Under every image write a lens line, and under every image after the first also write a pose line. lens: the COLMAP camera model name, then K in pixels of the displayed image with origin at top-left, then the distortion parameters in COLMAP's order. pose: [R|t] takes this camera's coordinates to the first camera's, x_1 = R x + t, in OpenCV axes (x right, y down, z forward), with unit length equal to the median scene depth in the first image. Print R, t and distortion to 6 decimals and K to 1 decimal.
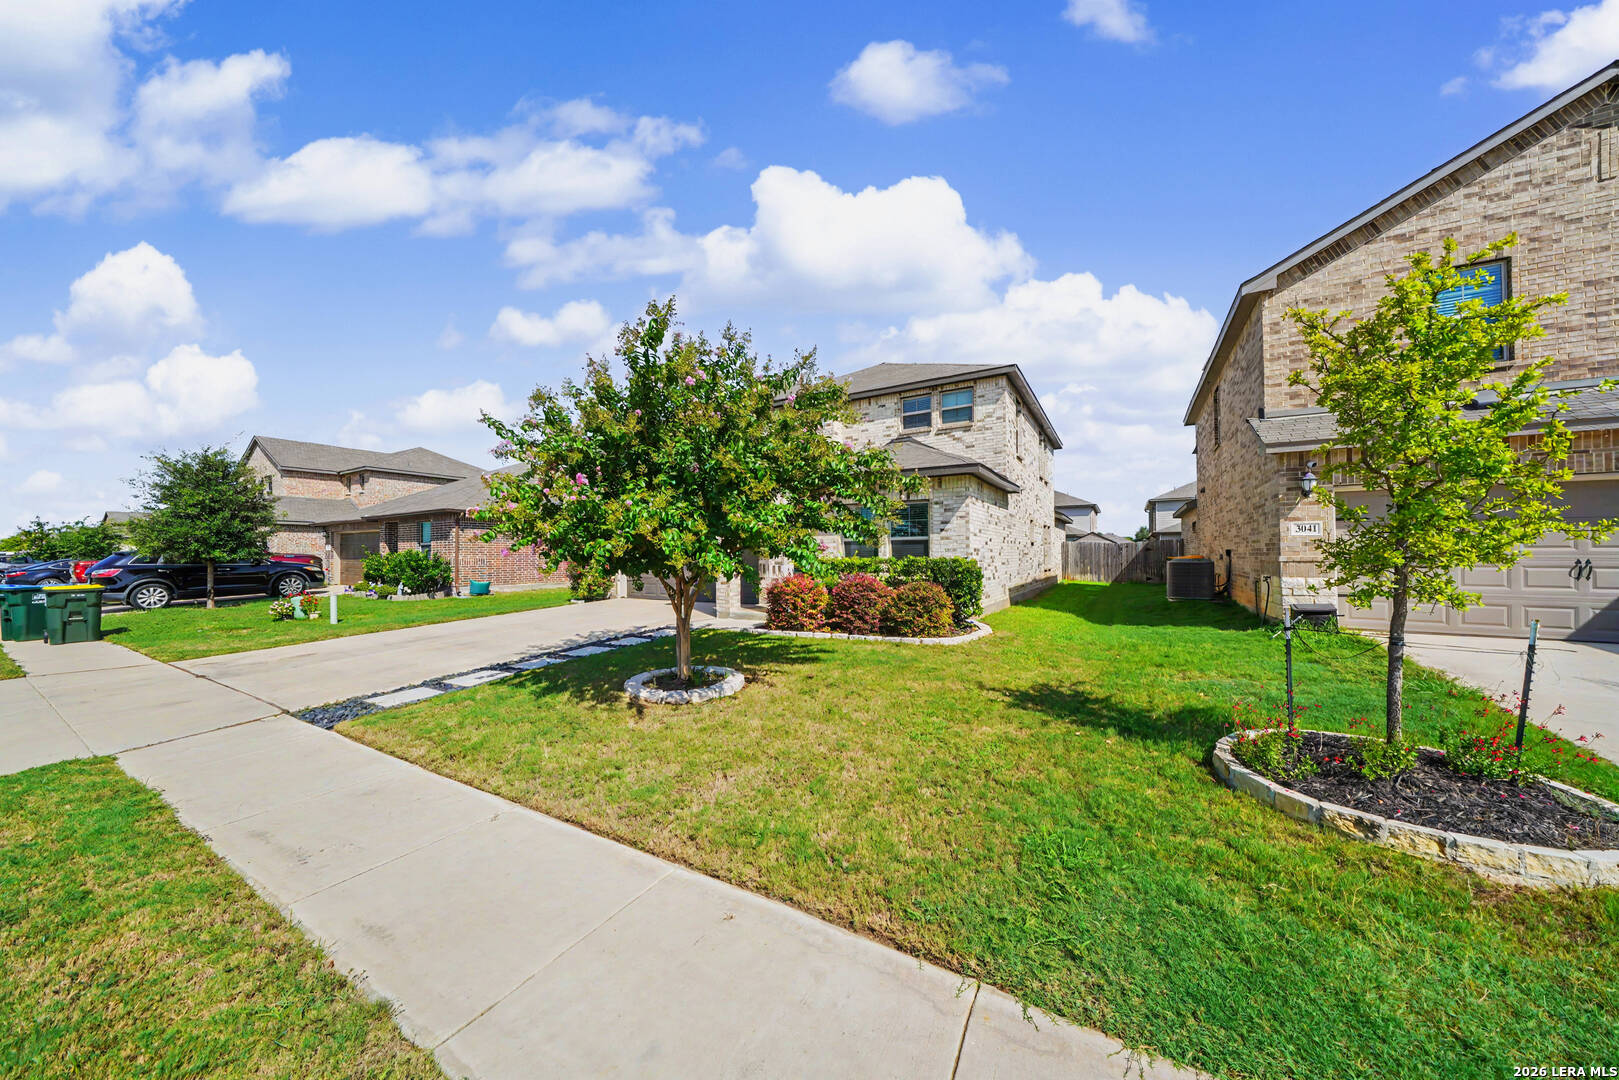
lens RADIAL K [[546.9, 0, 798.4], [0, 546.9, 545.6], [0, 0, 1]] dist [-0.001344, -0.000388]
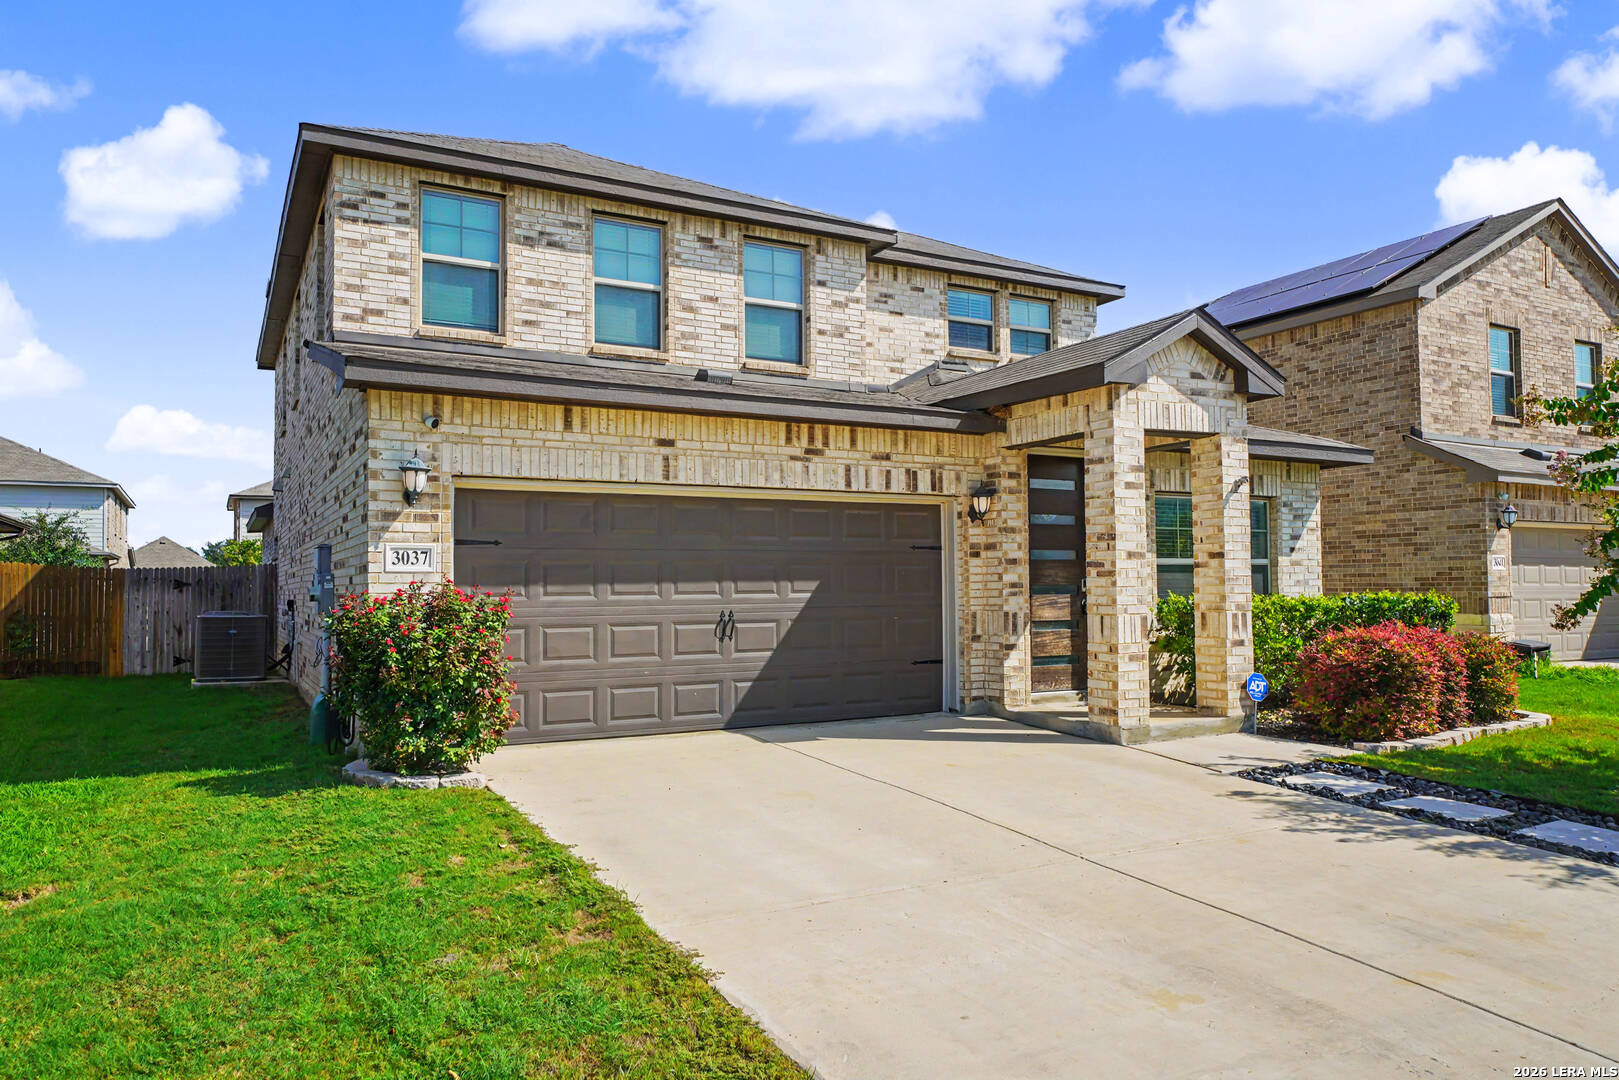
lens RADIAL K [[1084.2, 0, 795.2], [0, 1084.2, 545.7], [0, 0, 1]] dist [-0.003189, 0.002853]
pose [[0.506119, 0.036339, 0.861697, -1.273773], [-0.011571, 0.999308, -0.035346, 0.019400], [-0.862386, 0.007918, 0.506190, 1.045467]]
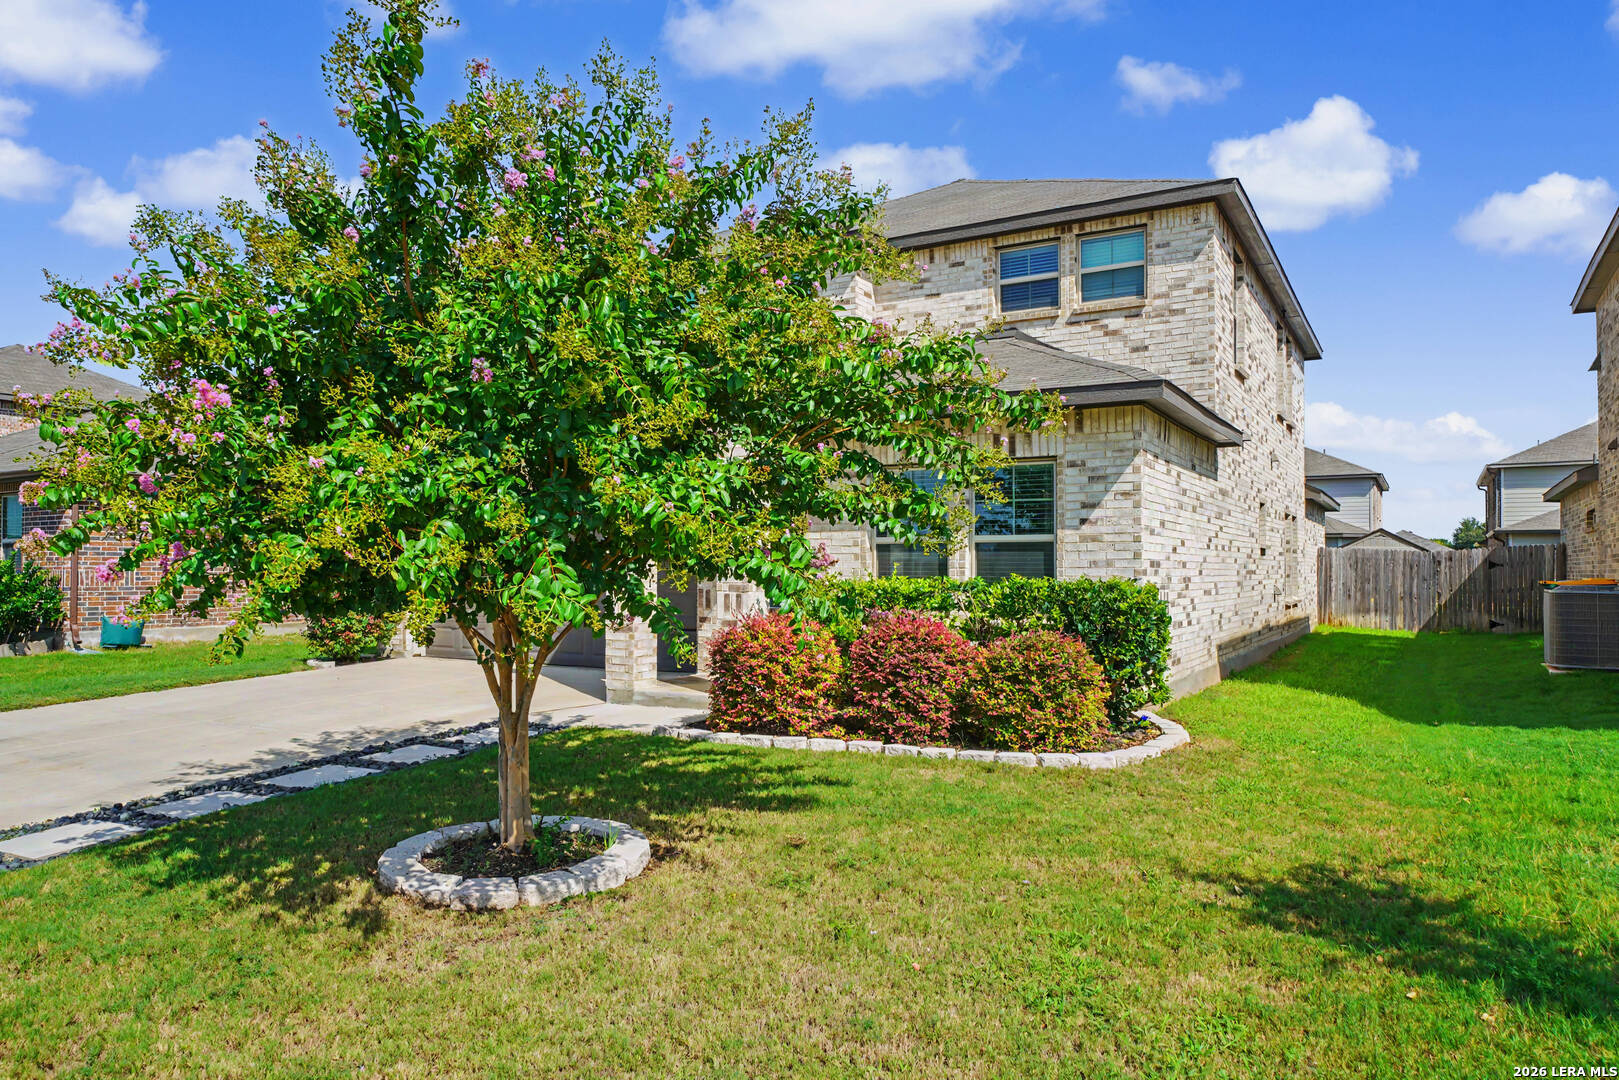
lens RADIAL K [[1094.9, 0, 779.0], [0, 1094.9, 525.2], [0, 0, 1]] dist [0.005180, 0.001980]
pose [[0.999940, 0.008615, -0.006771, 0.007557], [-0.008770, 0.999691, -0.023271, -0.001189], [0.006569, 0.023329, 0.999706, 0.062936]]
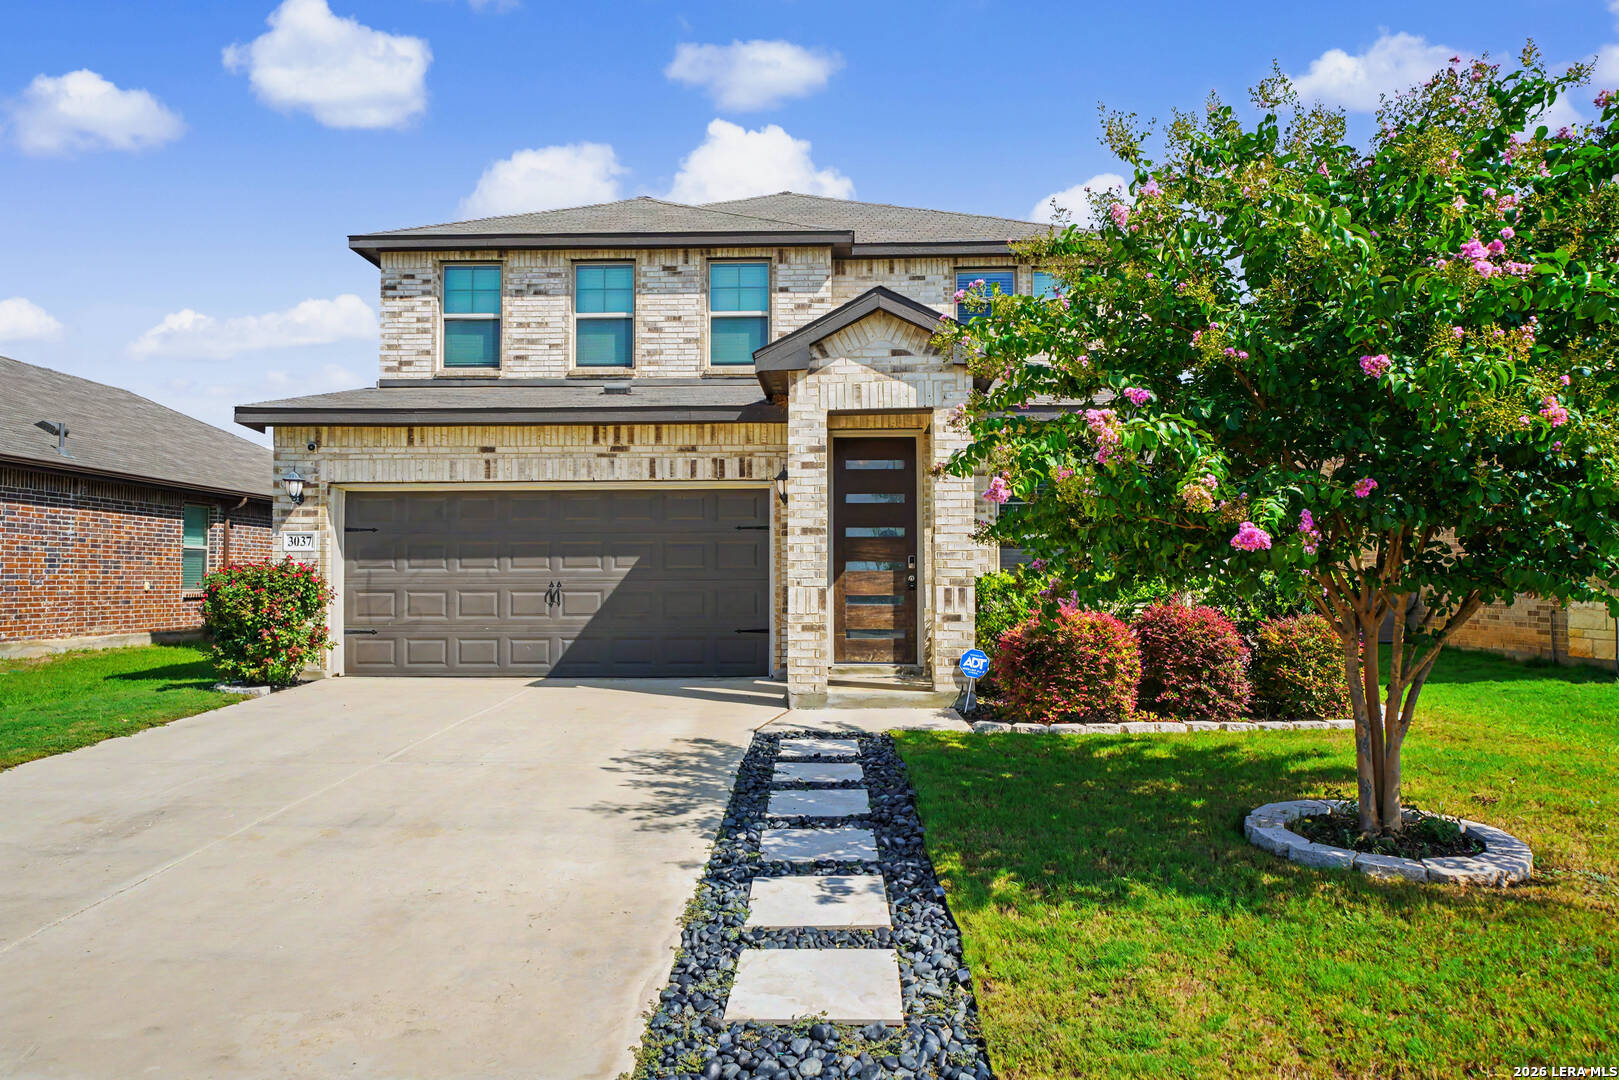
lens RADIAL K [[1071.6, 0, 794.7], [0, 1071.6, 548.8], [0, 0, 1]] dist [-0.002985, 0.002928]
pose [[0.873178, 0.019024, 0.487030, -0.738830], [-0.012929, 0.999790, -0.015873, 0.023589], [-0.487230, 0.007563, 0.873241, 0.326518]]
